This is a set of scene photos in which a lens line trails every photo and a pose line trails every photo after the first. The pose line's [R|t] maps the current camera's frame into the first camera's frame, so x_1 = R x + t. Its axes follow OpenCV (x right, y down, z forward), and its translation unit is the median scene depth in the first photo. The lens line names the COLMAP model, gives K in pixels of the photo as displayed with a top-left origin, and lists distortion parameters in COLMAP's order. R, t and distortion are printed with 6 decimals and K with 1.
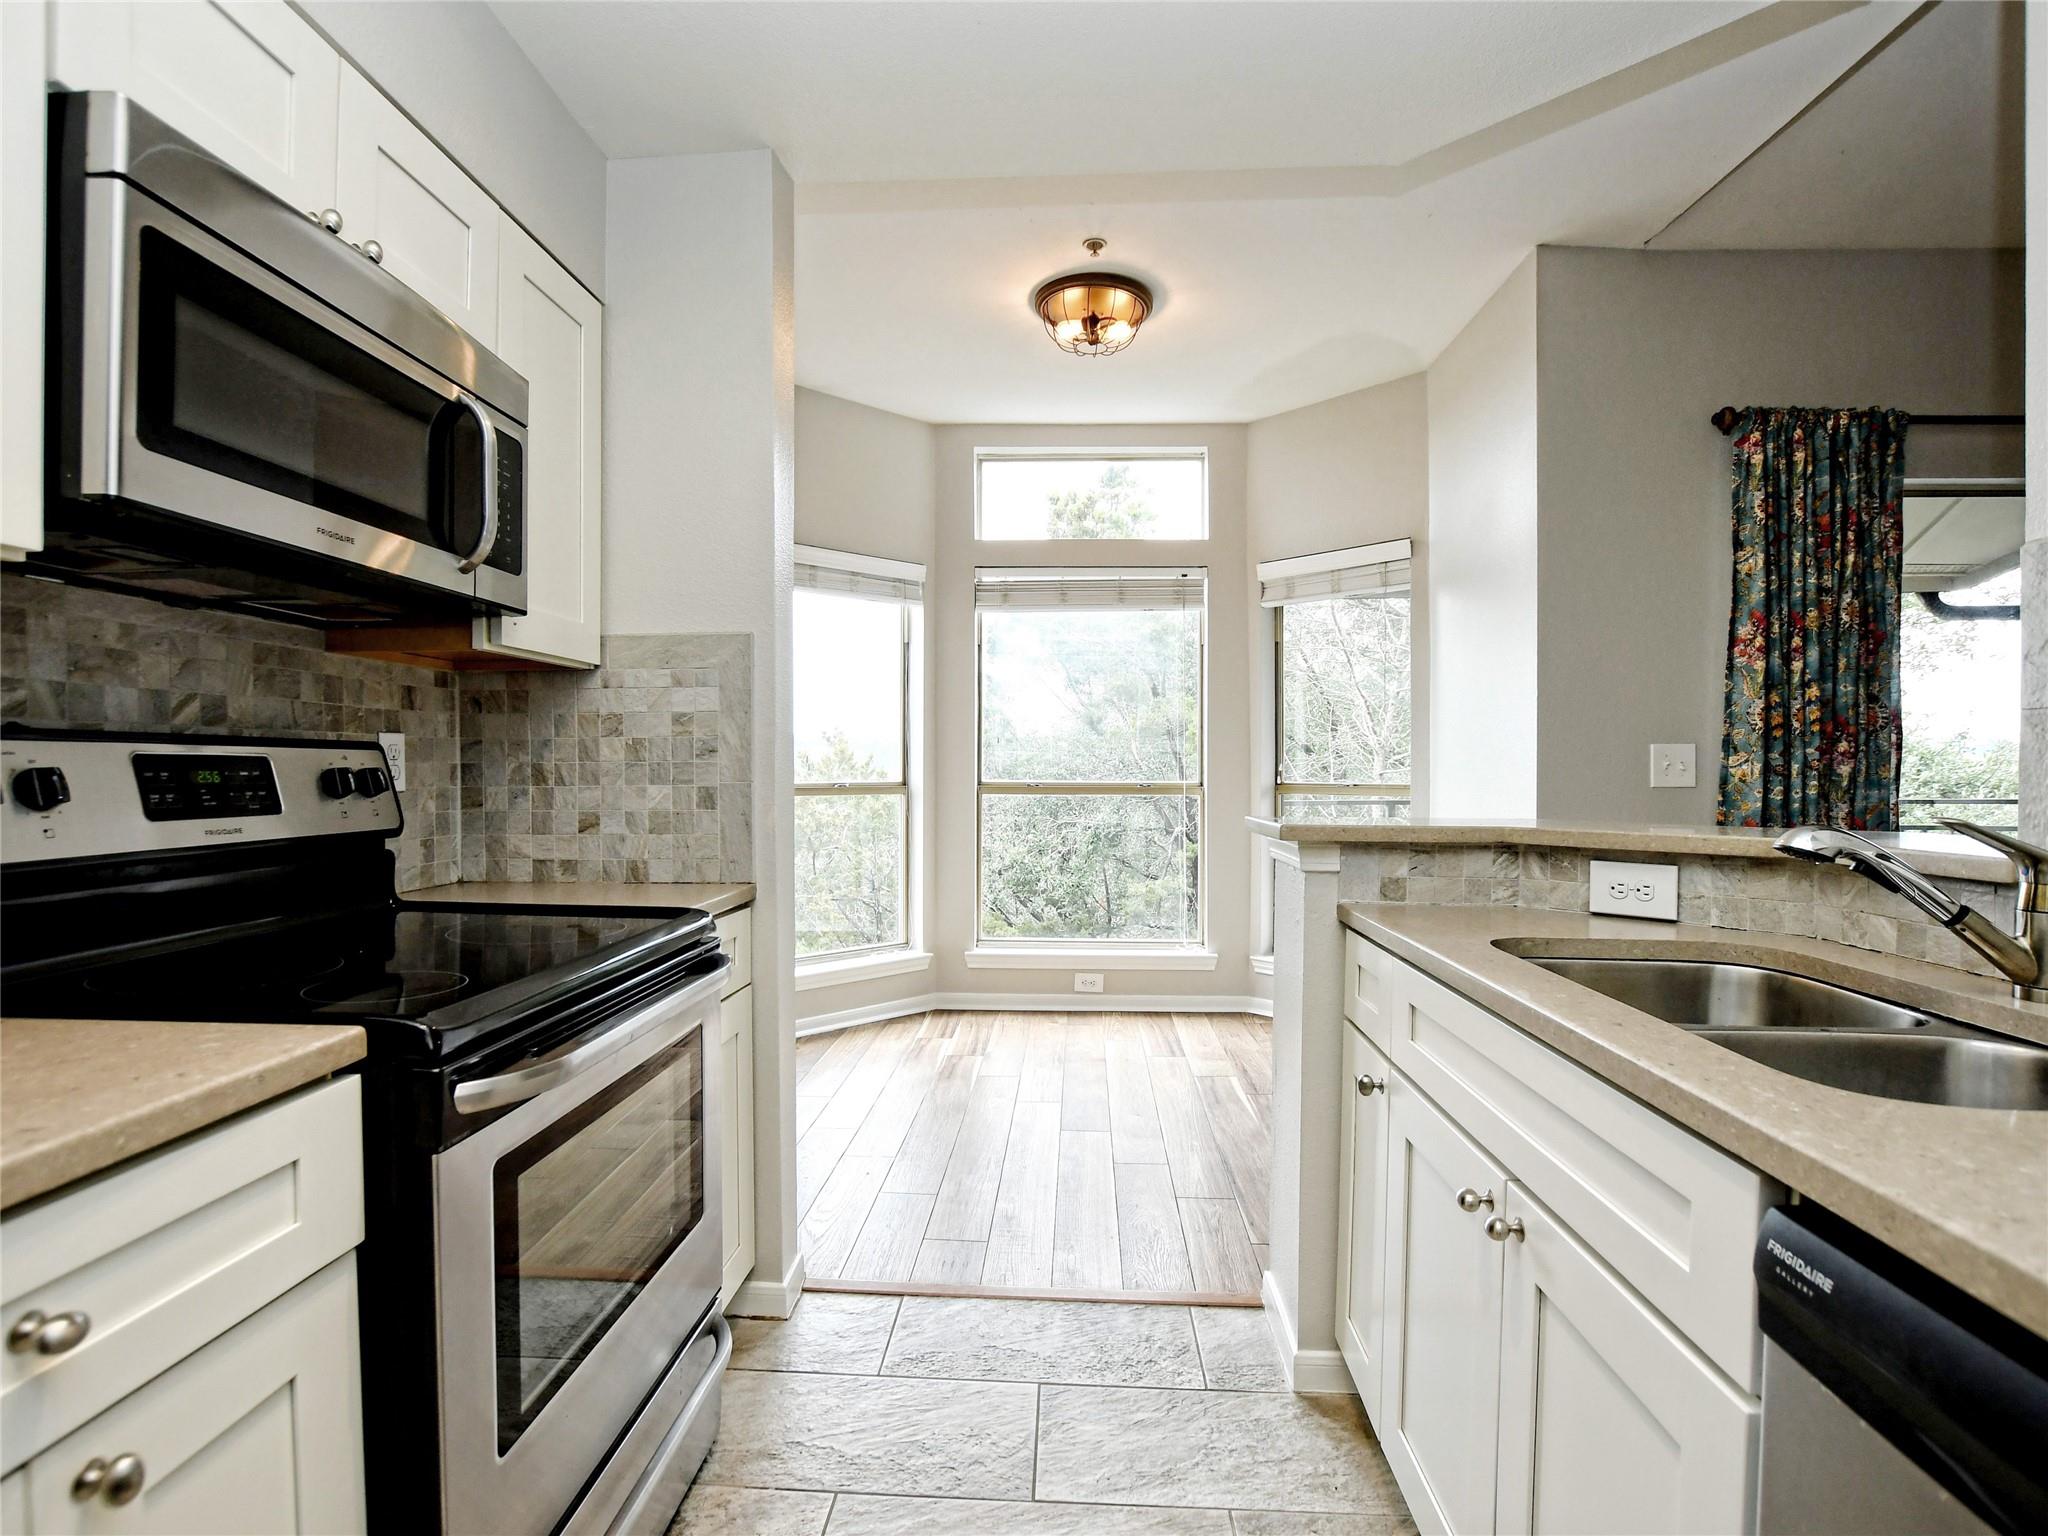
lens RADIAL K [[1004.6, 0, 1006.7], [0, 1004.6, 773.7], [0, 0, 1]] dist [-0.037196, 0.004620]
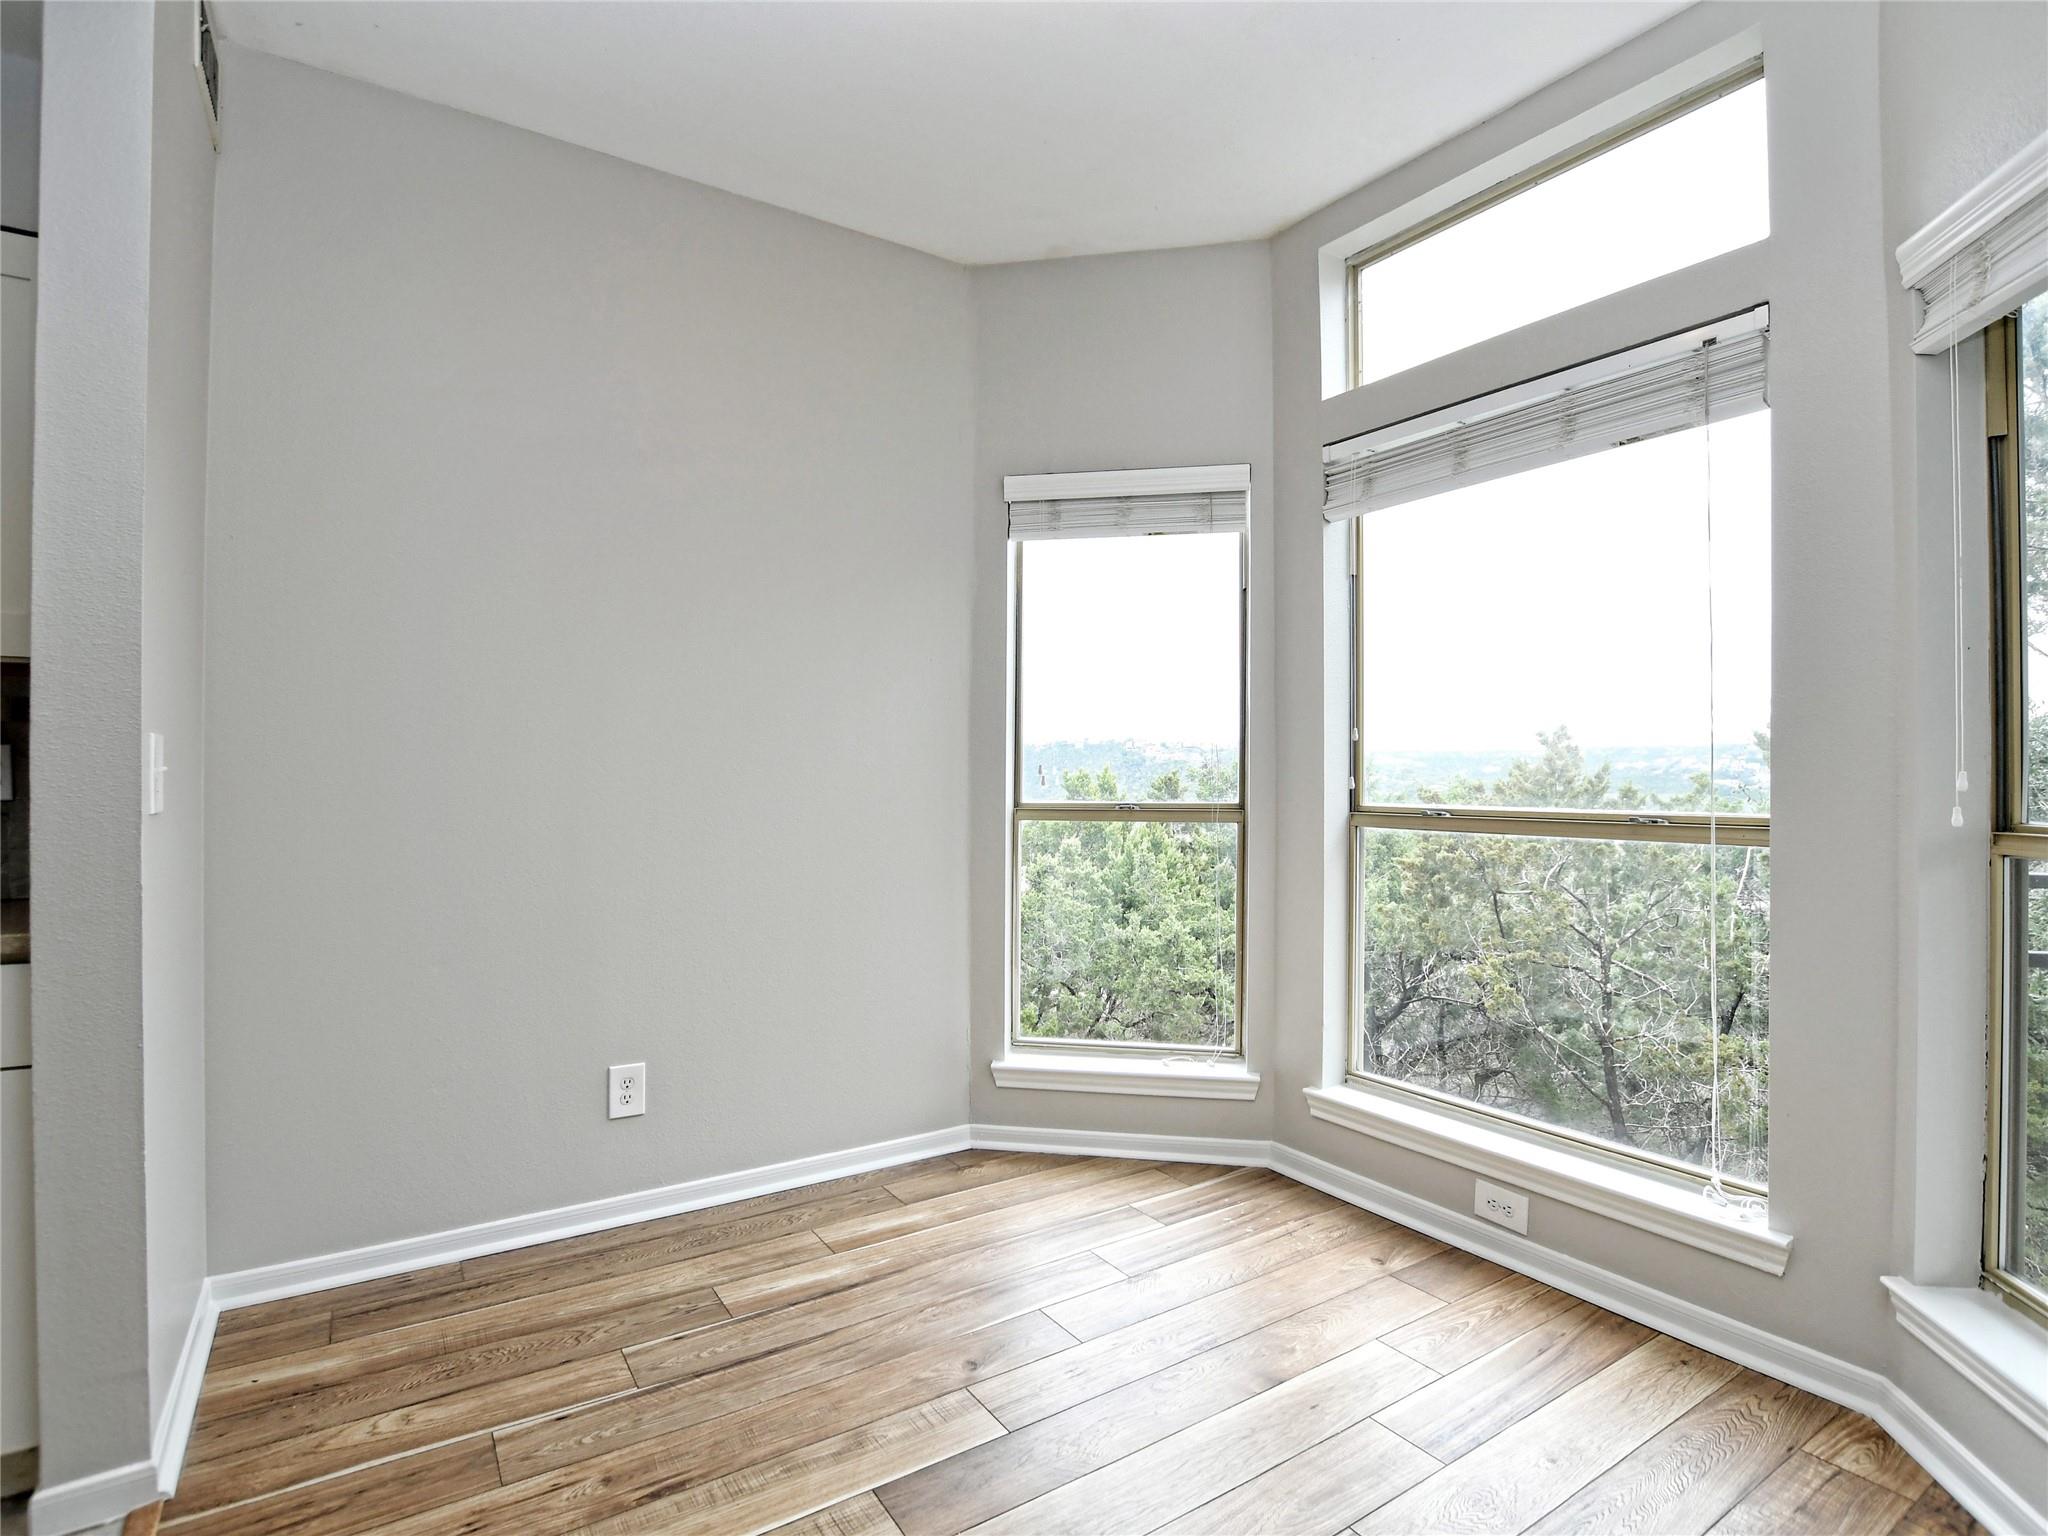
lens RADIAL K [[1004.6, 0, 1034.7], [0, 1004.6, 783.4], [0, 0, 1]] dist [-0.037196, 0.004620]
pose [[0.601466, 0.003247, -0.798892, 0.363970], [-0.007431, 0.999971, -0.001530, -0.003203], [0.798864, 0.006857, 0.601473, 0.545474]]
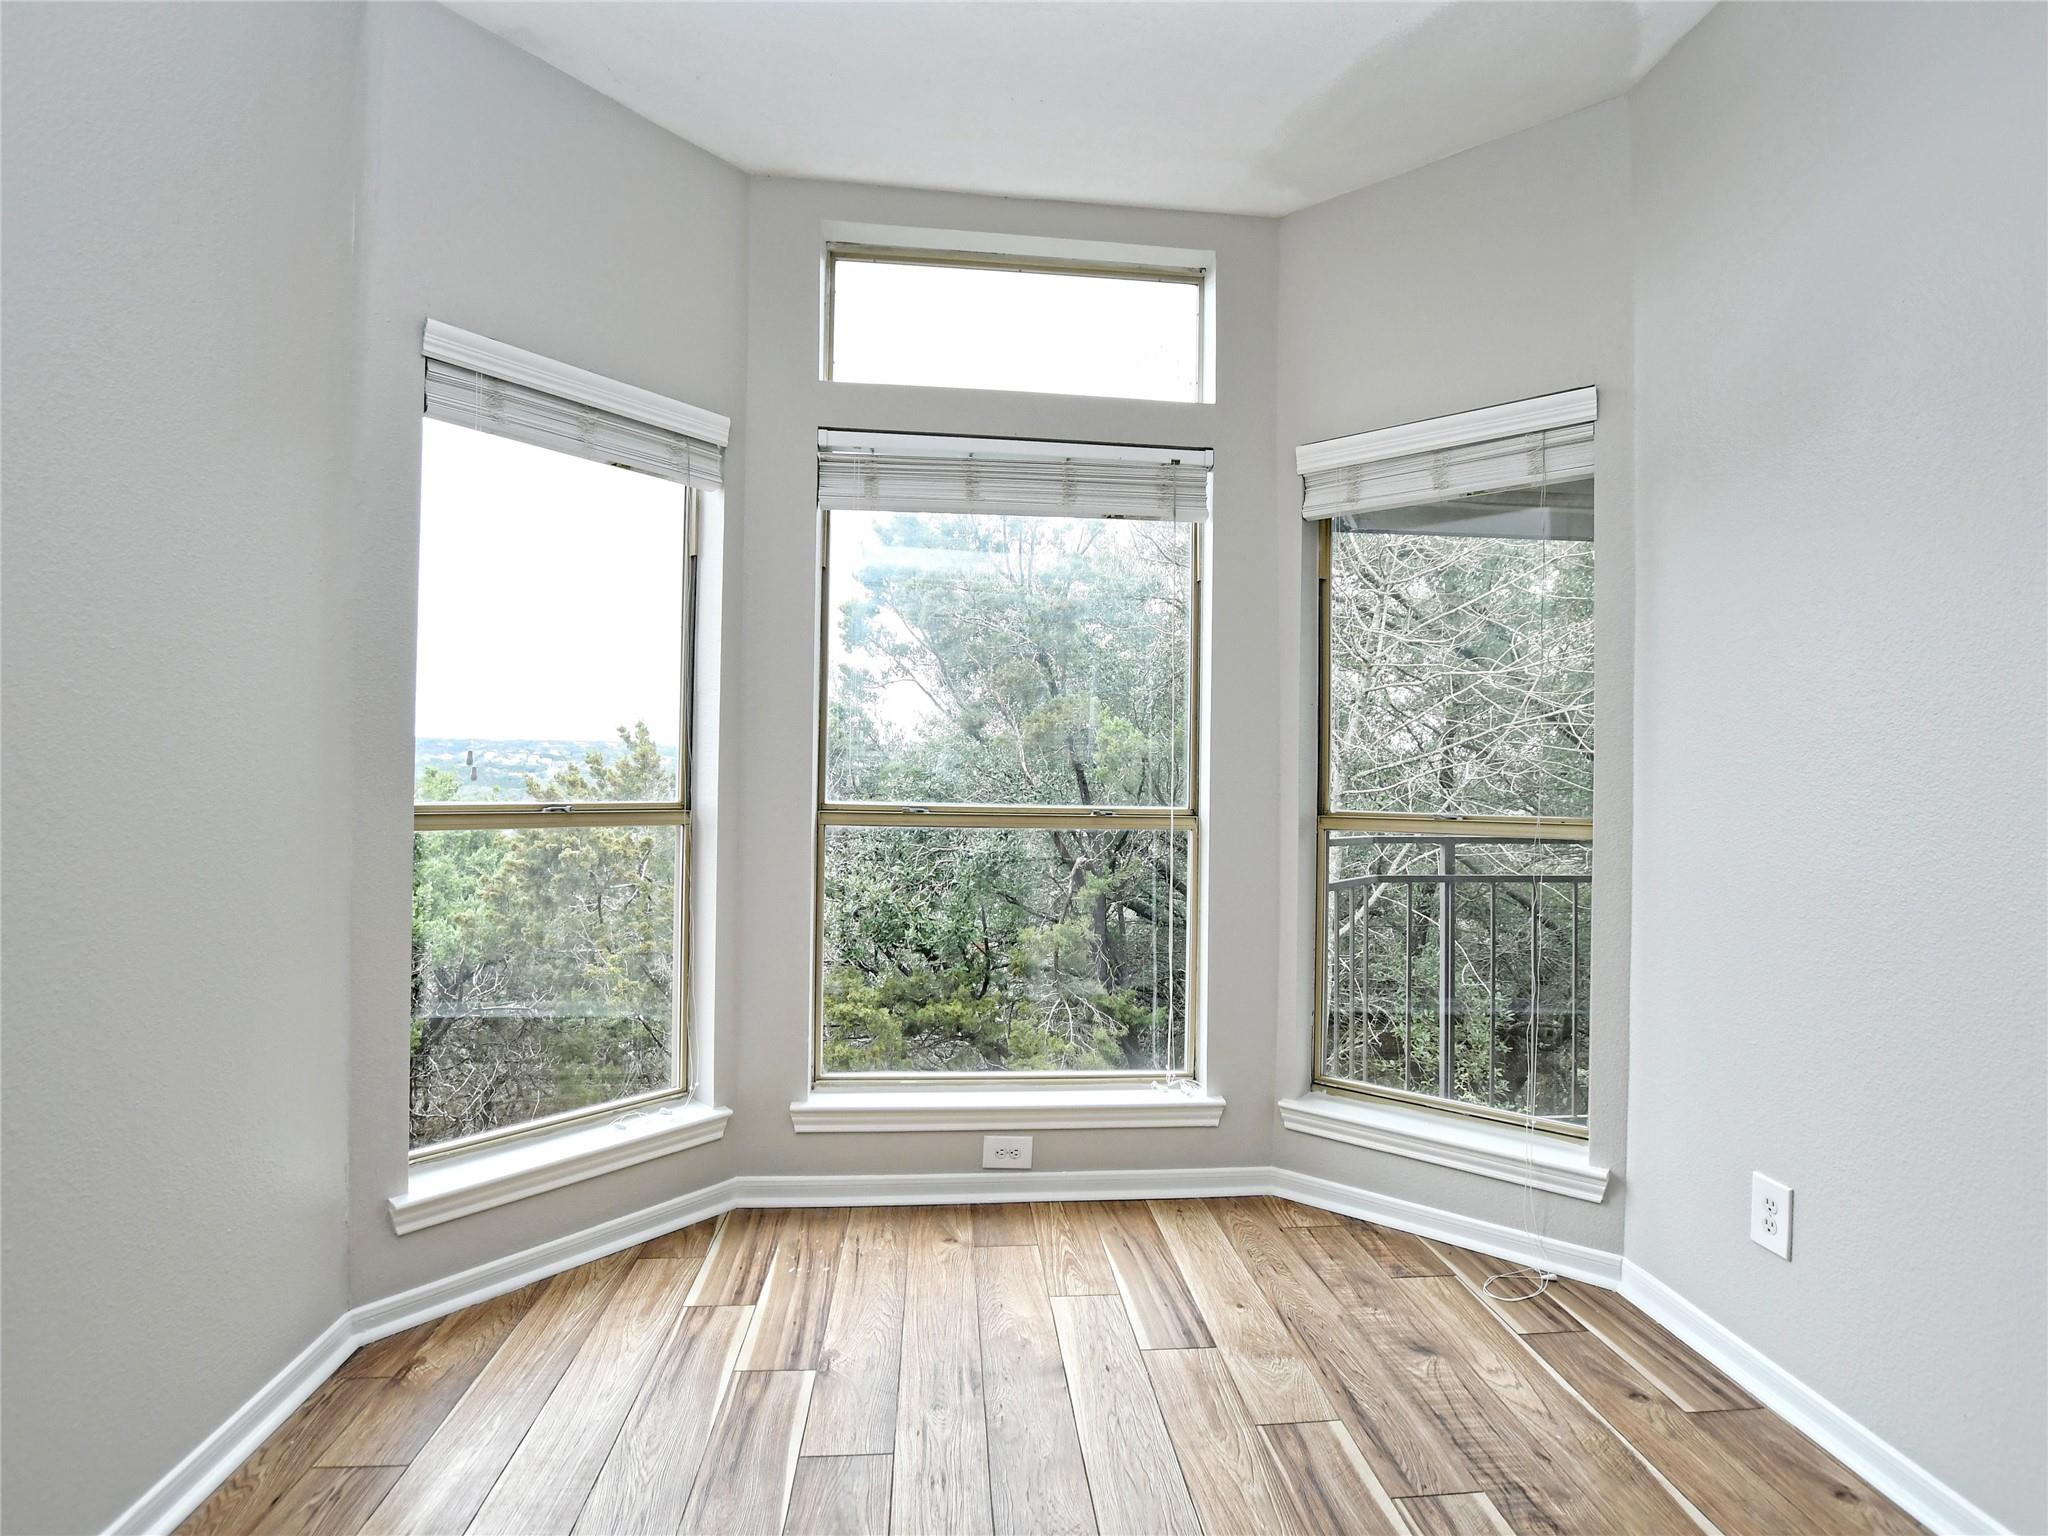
lens RADIAL K [[1004.6, 0, 1008.1], [0, 1004.6, 779.9], [0, 0, 1]] dist [-0.037196, 0.004620]
pose [[0.989935, 0.014168, 0.140815, -0.002305], [-0.012920, 0.999869, -0.009777, -0.001376], [-0.140935, 0.007859, 0.989988, 0.456221]]
